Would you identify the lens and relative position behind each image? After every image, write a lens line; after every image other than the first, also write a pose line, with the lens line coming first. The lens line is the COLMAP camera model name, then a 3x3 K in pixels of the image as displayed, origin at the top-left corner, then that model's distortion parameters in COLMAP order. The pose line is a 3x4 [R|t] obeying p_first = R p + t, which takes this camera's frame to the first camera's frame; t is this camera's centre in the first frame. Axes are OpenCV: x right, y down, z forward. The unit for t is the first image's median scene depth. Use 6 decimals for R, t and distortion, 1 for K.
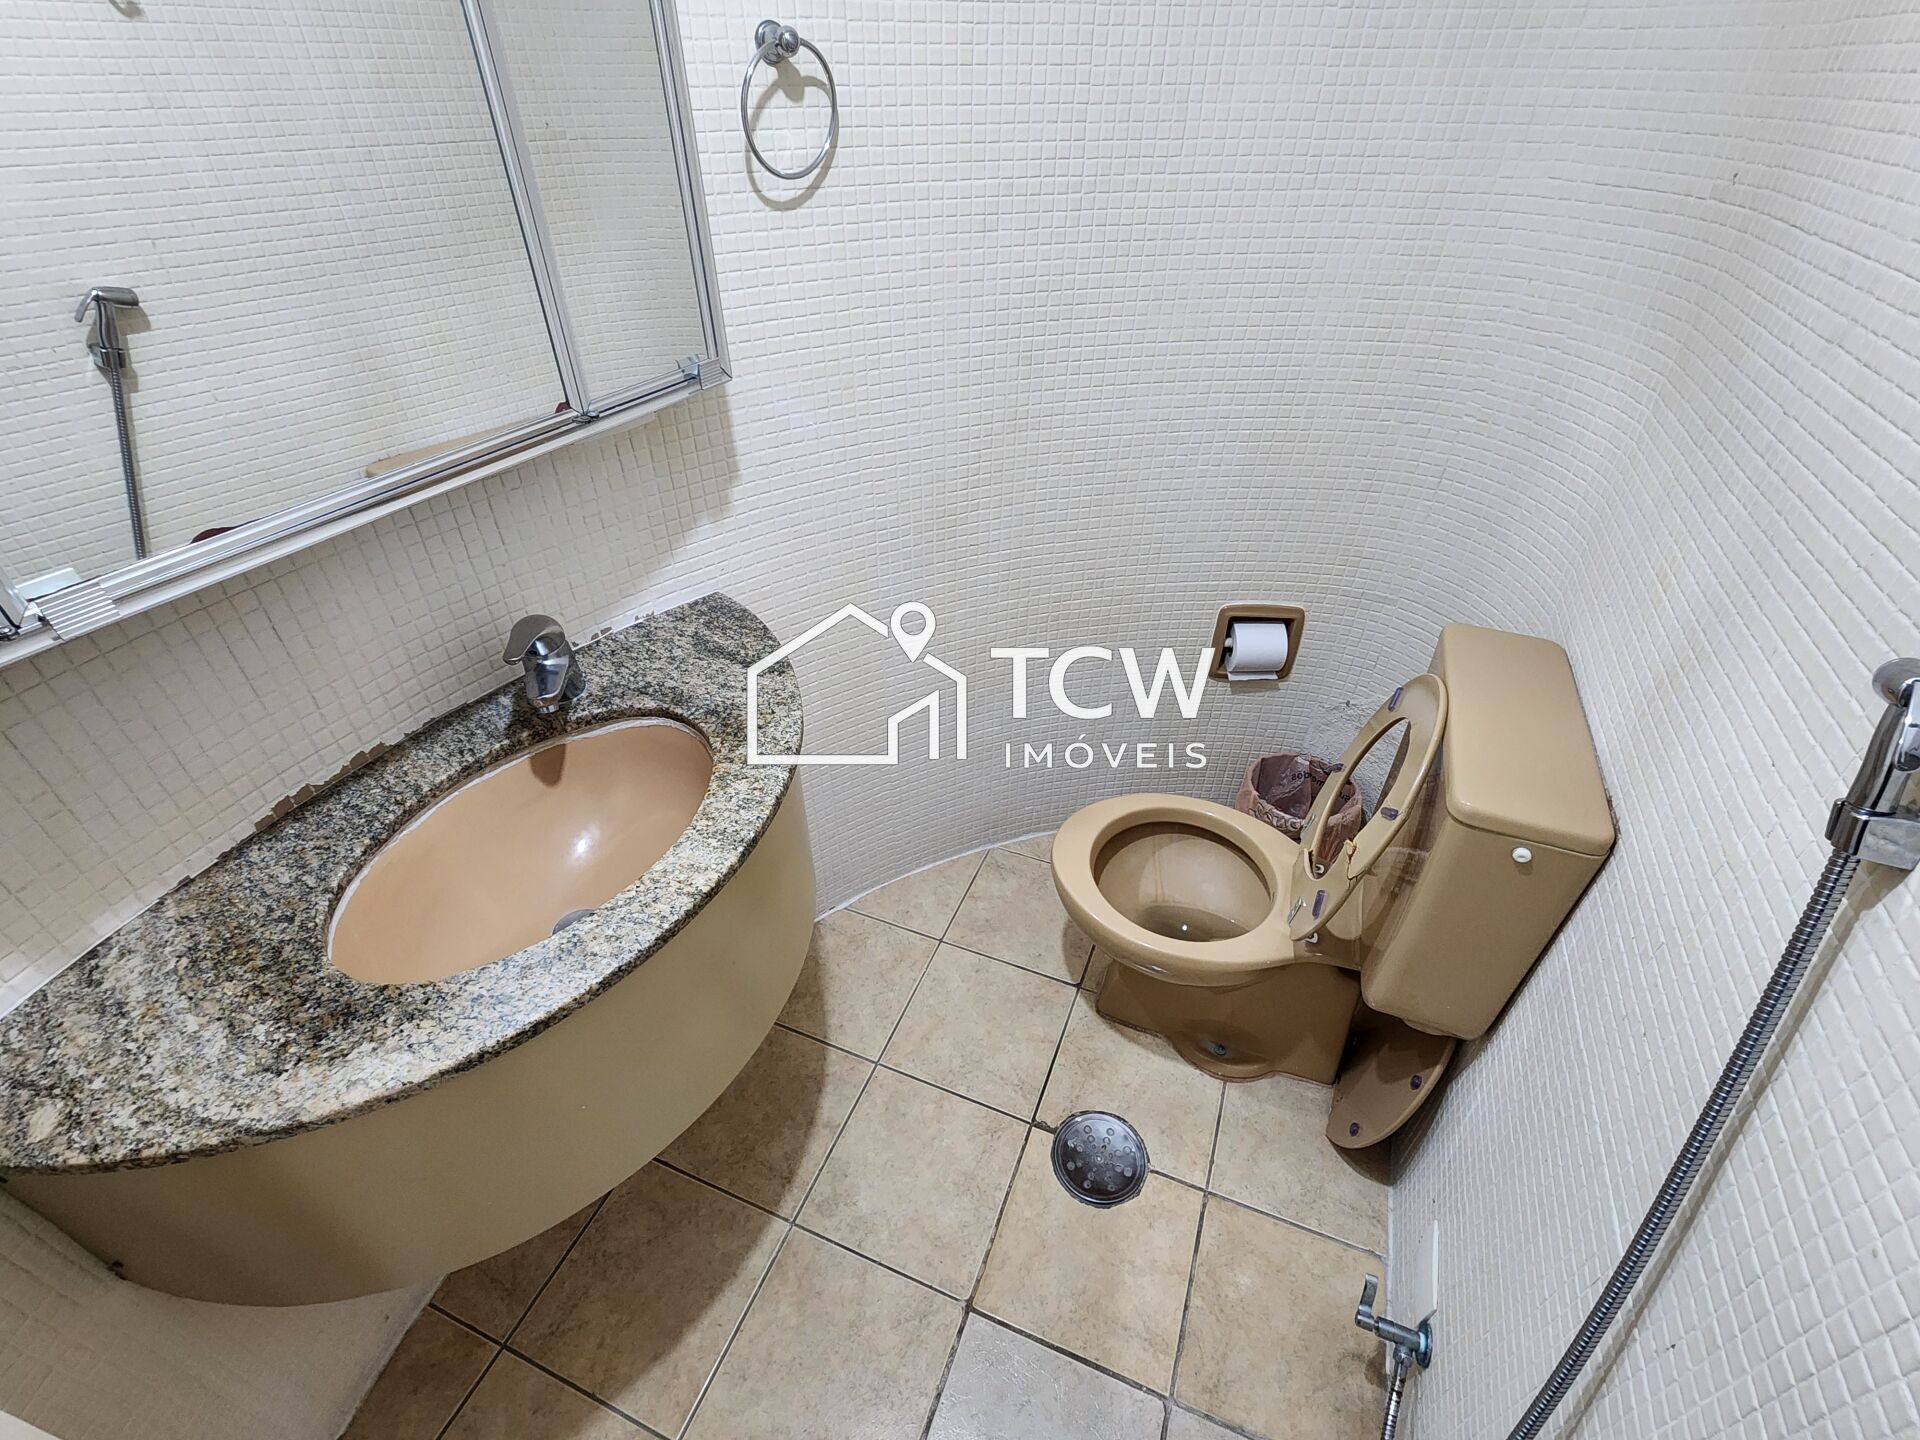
lens RADIAL K [[873.1, 0, 955.5], [0, 873.1, 721.5], [0, 0, 1]] dist [0.000807, -0.000245]
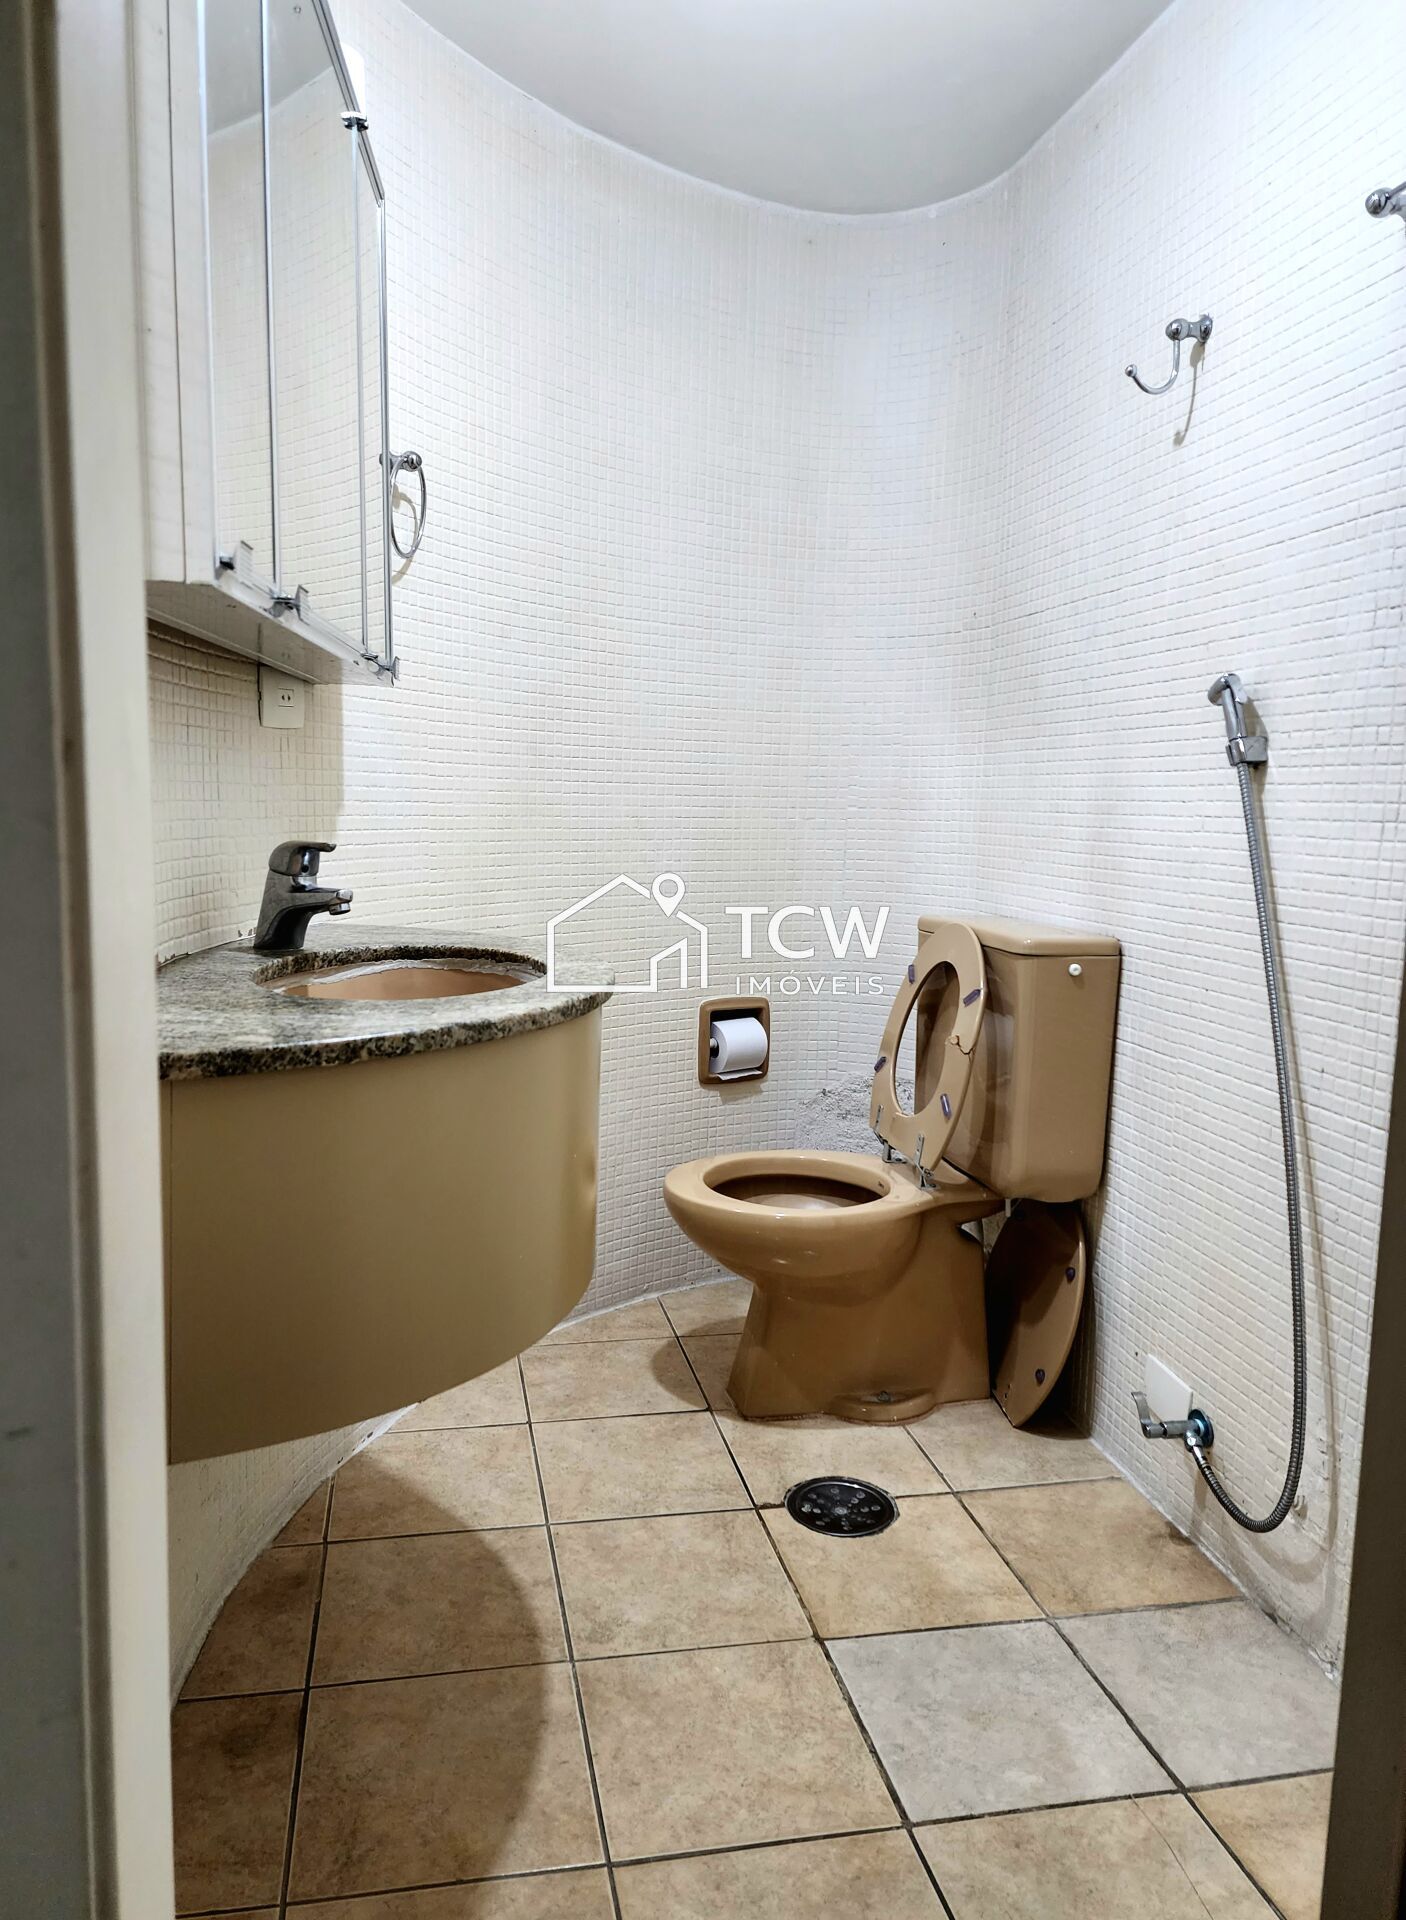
lens RADIAL K [[1350.5, 0, 653.5], [0, 1350.5, 968.5], [0, 0, 1]] dist [0.052314, -0.000939]
pose [[0.844163, -0.054521, 0.533306, -0.694313], [0.309860, 0.861426, -0.402407, 0.540170], [-0.437464, 0.504948, 0.744078, -0.186378]]
